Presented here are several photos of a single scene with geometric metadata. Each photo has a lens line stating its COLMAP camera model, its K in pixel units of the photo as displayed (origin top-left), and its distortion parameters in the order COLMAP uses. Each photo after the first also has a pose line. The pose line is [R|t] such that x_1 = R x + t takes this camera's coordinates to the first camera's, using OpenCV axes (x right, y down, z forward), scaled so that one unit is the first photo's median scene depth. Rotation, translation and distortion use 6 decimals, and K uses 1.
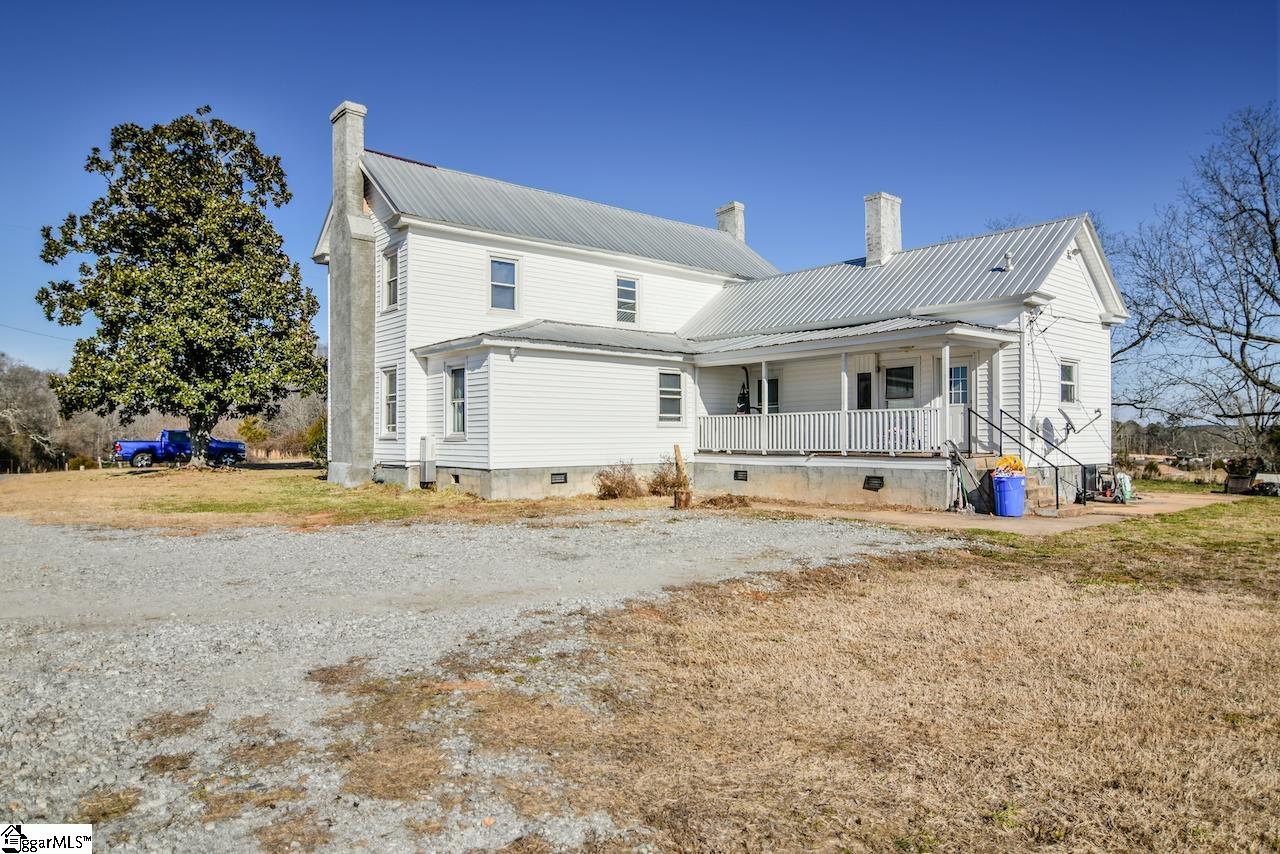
lens RADIAL K [[789.3, 0, 640.0], [0, 789.3, 427.0], [0, 0, 1]] dist [0.001465, -0.016574]
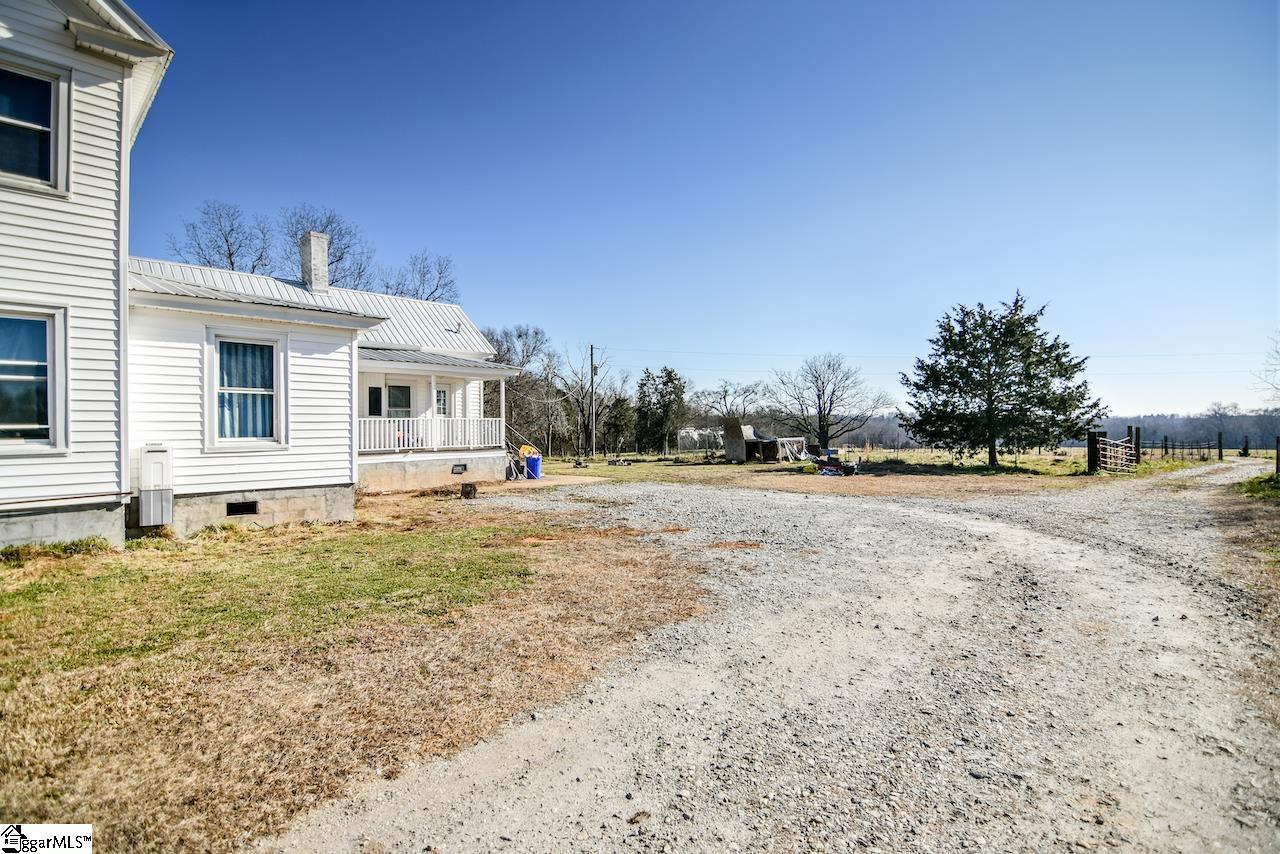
lens RADIAL K [[618.6, 0, 642.7], [0, 618.6, 426.3], [0, 0, 1]] dist [-0.003822, -0.013247]
pose [[-0.116874, 0.005507, 0.993131, -0.826907], [-0.004670, 0.999971, -0.006094, -0.001695], [-0.993136, -0.005351, -0.116845, 0.764886]]
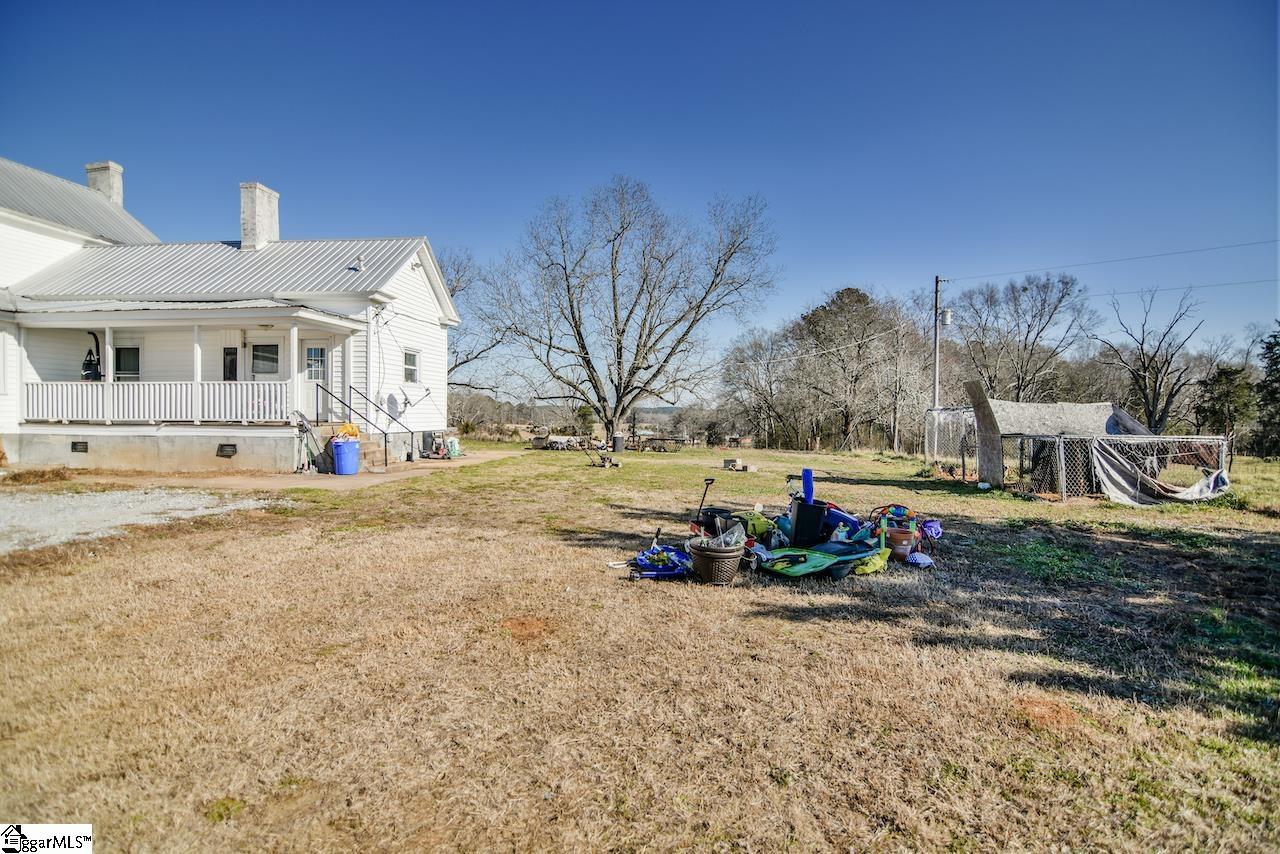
lens RADIAL K [[618.6, 0, 642.7], [0, 618.6, 426.3], [0, 0, 1]] dist [-0.003822, -0.013247]
pose [[0.717390, -0.006666, 0.696640, 0.114880], [-0.019053, 0.999392, 0.029183, 0.003390], [-0.696411, -0.034208, 0.716827, 0.013958]]
